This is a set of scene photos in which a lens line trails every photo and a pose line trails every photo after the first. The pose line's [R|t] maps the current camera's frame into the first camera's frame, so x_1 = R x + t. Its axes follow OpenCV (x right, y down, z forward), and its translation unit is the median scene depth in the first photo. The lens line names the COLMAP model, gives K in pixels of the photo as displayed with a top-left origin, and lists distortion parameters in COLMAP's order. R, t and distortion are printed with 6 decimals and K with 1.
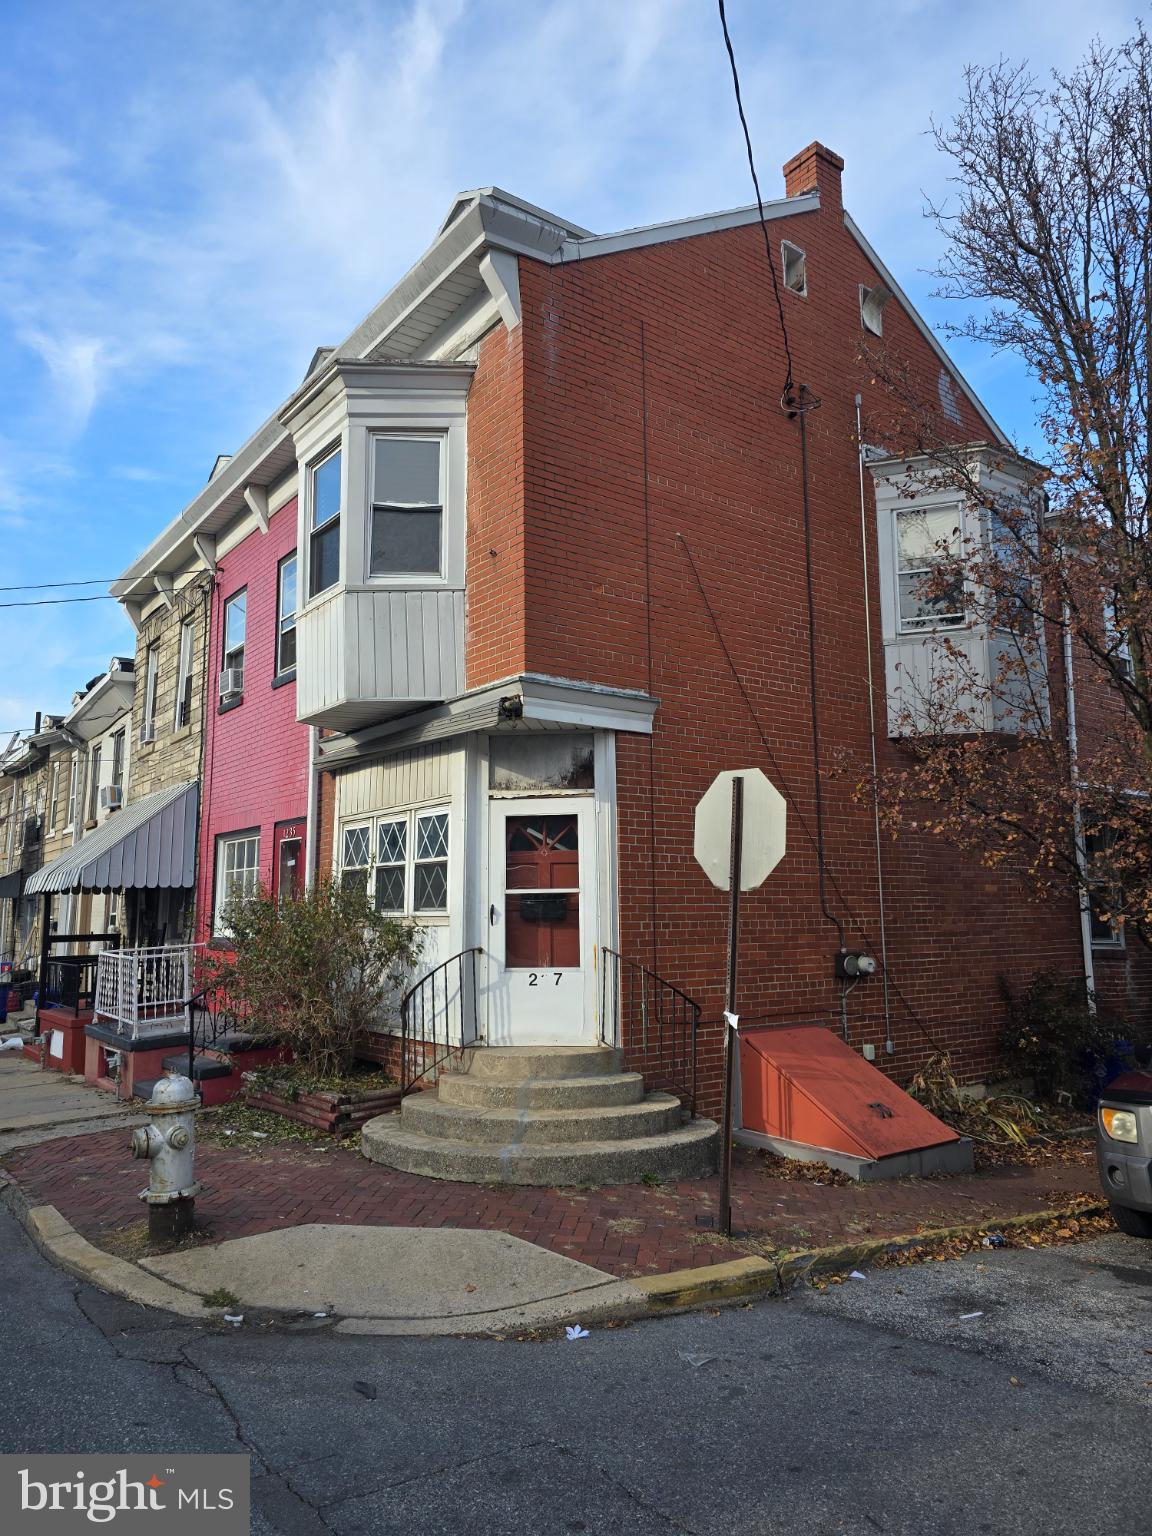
lens RADIAL K [[1056.0, 0, 572.7], [0, 1056.0, 756.1], [0, 0, 1]] dist [0.077441, -0.062214]
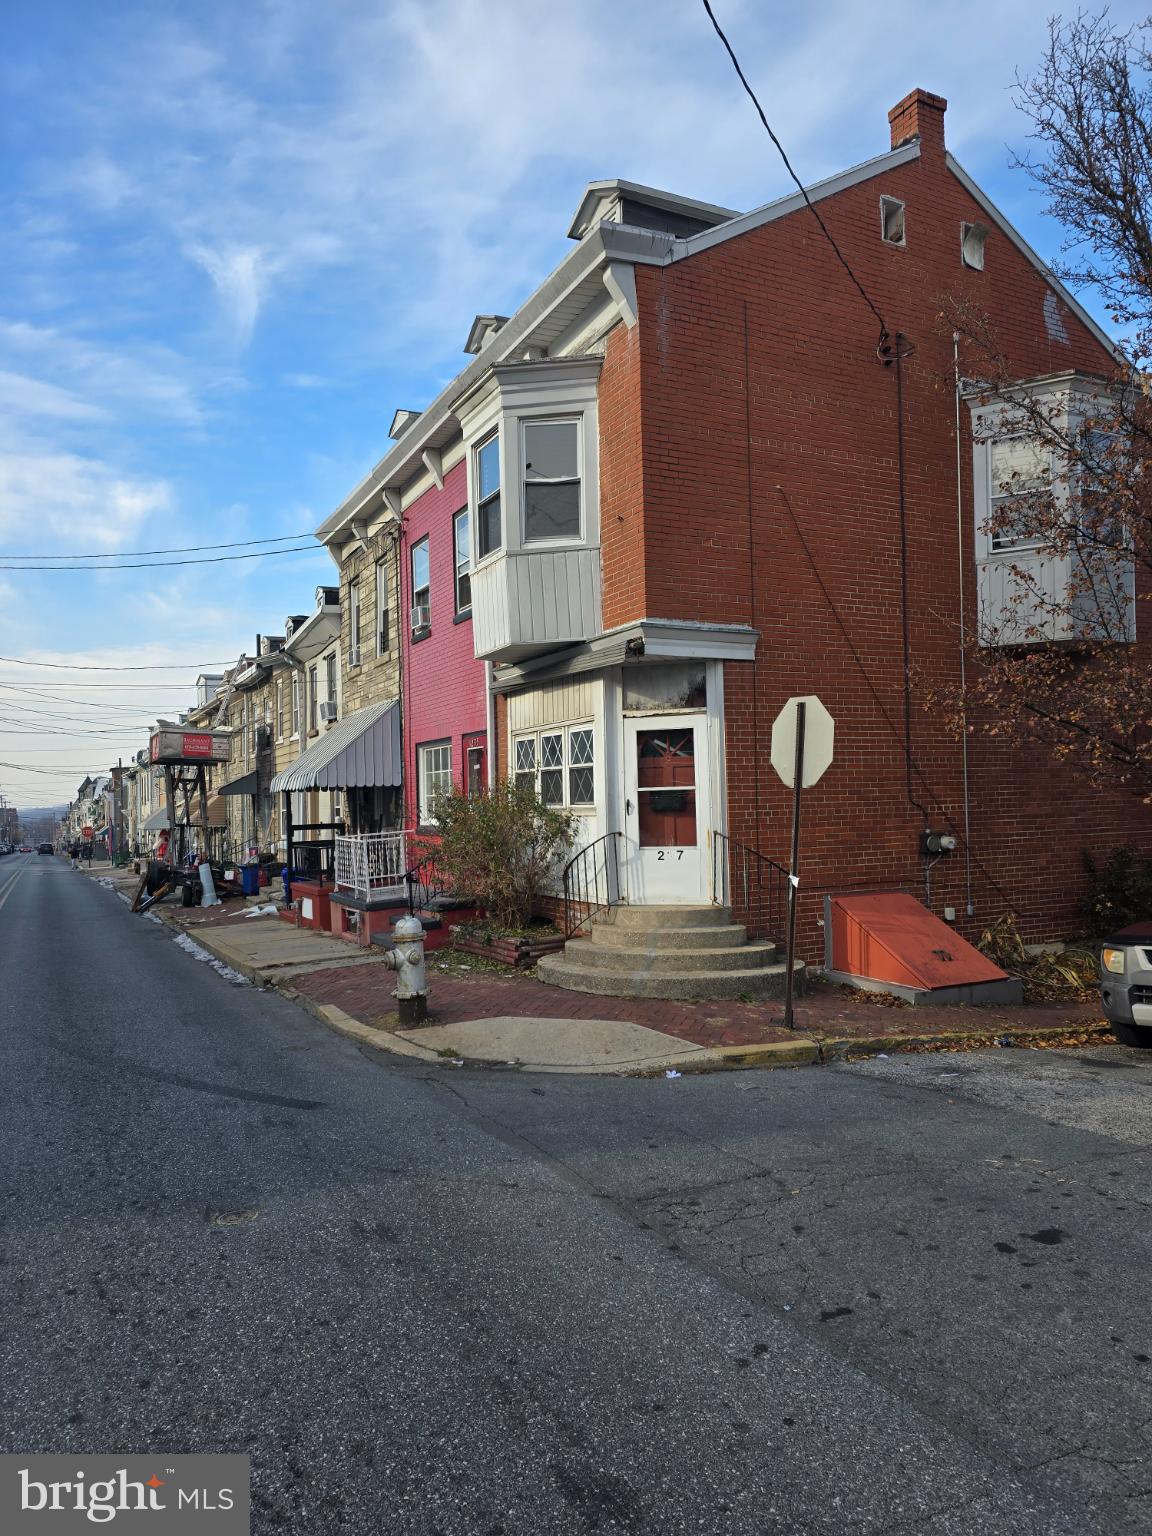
lens RADIAL K [[1042.8, 0, 574.9], [0, 1042.8, 790.7], [0, 0, 1]] dist [0.093505, -0.071624]
pose [[0.986417, -0.015947, -0.163485, 0.062839], [0.038120, 0.990328, 0.133404, -0.039163], [0.159777, -0.137824, 0.977485, -0.235689]]
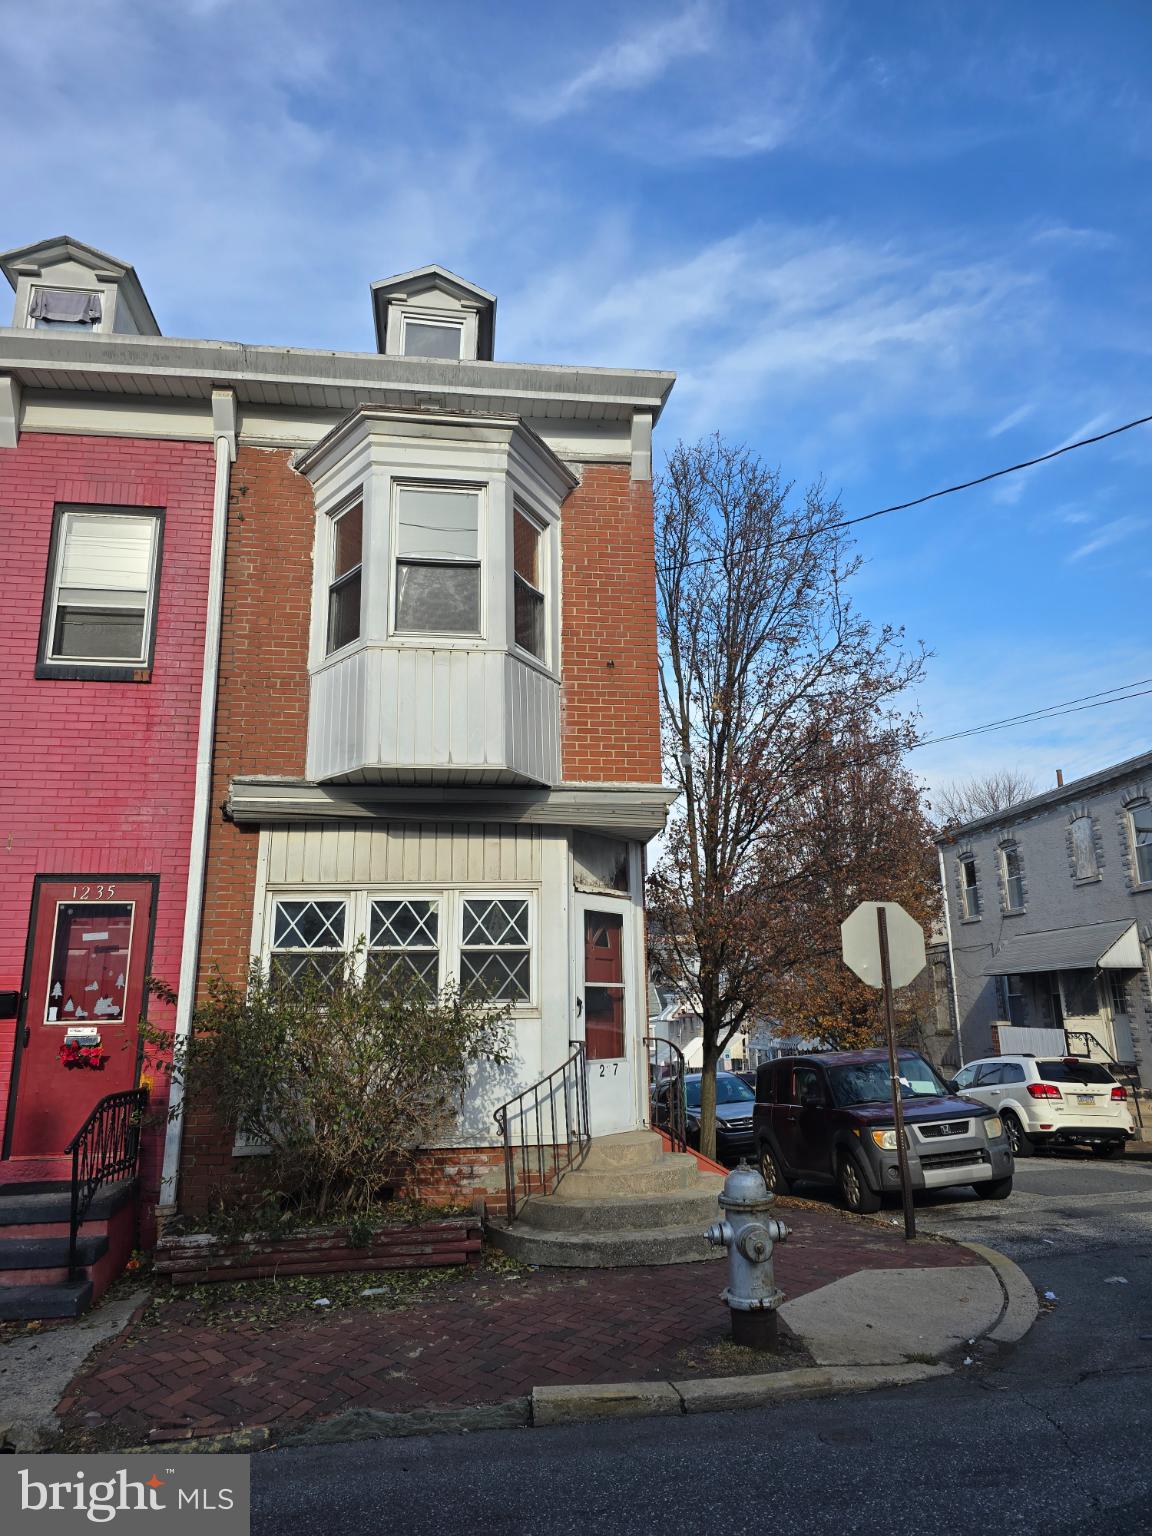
lens RADIAL K [[1056.0, 0, 572.7], [0, 1056.0, 756.1], [0, 0, 1]] dist [0.077441, -0.062214]
pose [[0.467912, 0.214929, 0.857242, -0.915263], [-0.120473, 0.976435, -0.179055, 0.089256], [-0.875526, -0.019492, 0.482778, 0.471797]]
